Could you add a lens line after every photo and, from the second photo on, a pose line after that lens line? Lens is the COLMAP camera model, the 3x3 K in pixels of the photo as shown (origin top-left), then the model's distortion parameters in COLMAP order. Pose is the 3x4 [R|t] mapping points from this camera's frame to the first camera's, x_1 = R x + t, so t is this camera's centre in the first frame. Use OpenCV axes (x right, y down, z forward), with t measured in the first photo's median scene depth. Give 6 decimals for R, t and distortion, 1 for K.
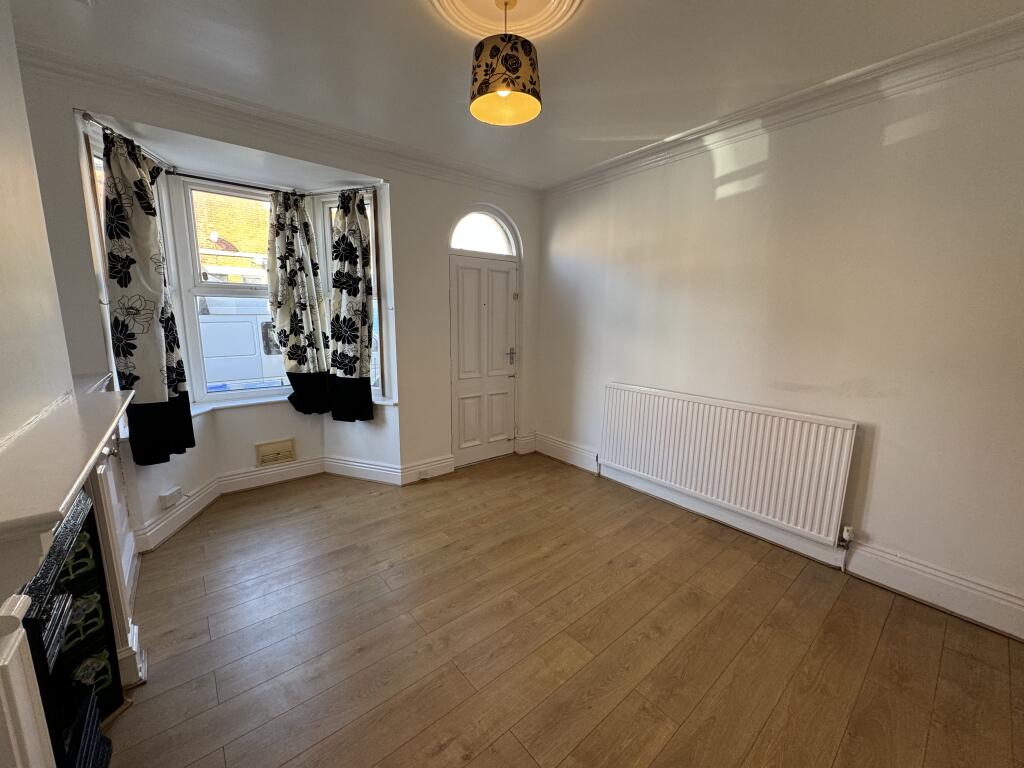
lens RADIAL K [[404.6, 0, 512.3], [0, 404.6, 385.3], [0, 0, 1]] dist [-0.002617, 0.000117]
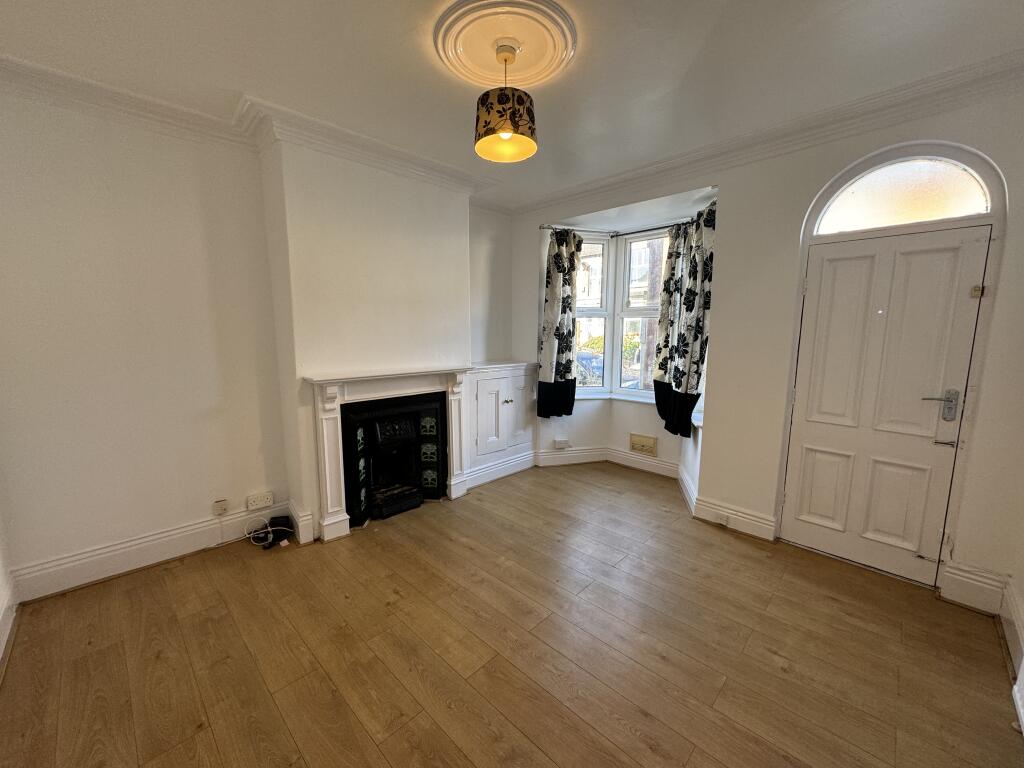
lens RADIAL K [[404.6, 0, 513.2], [0, 404.6, 385.8], [0, 0, 1]] dist [-0.002617, 0.000117]
pose [[0.105556, 0.124951, -0.986532, 0.583298], [-0.170191, 0.979707, 0.105877, -0.072345], [0.979741, 0.156723, 0.124679, 0.477101]]
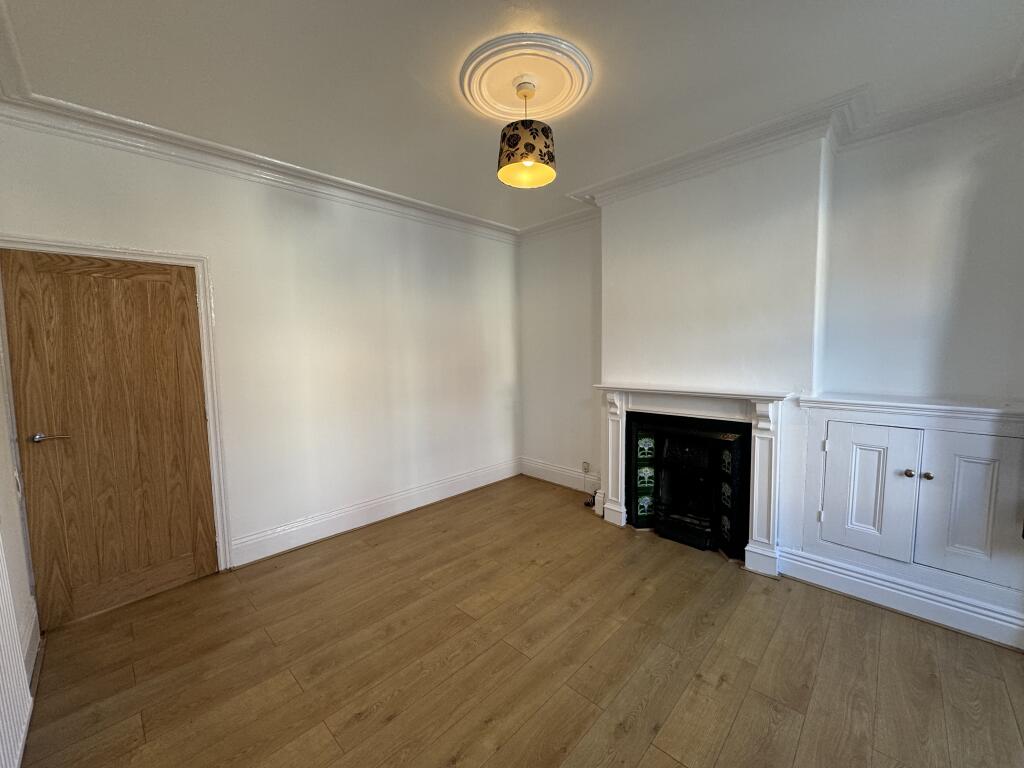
lens RADIAL K [[404.6, 0, 513.0], [0, 404.6, 386.7], [0, 0, 1]] dist [-0.002617, 0.000117]
pose [[-0.994200, 0.015830, -0.106376, 0.079521], [-0.011515, 0.967755, 0.251631, -0.180910], [0.106929, 0.251396, -0.961960, 1.129863]]
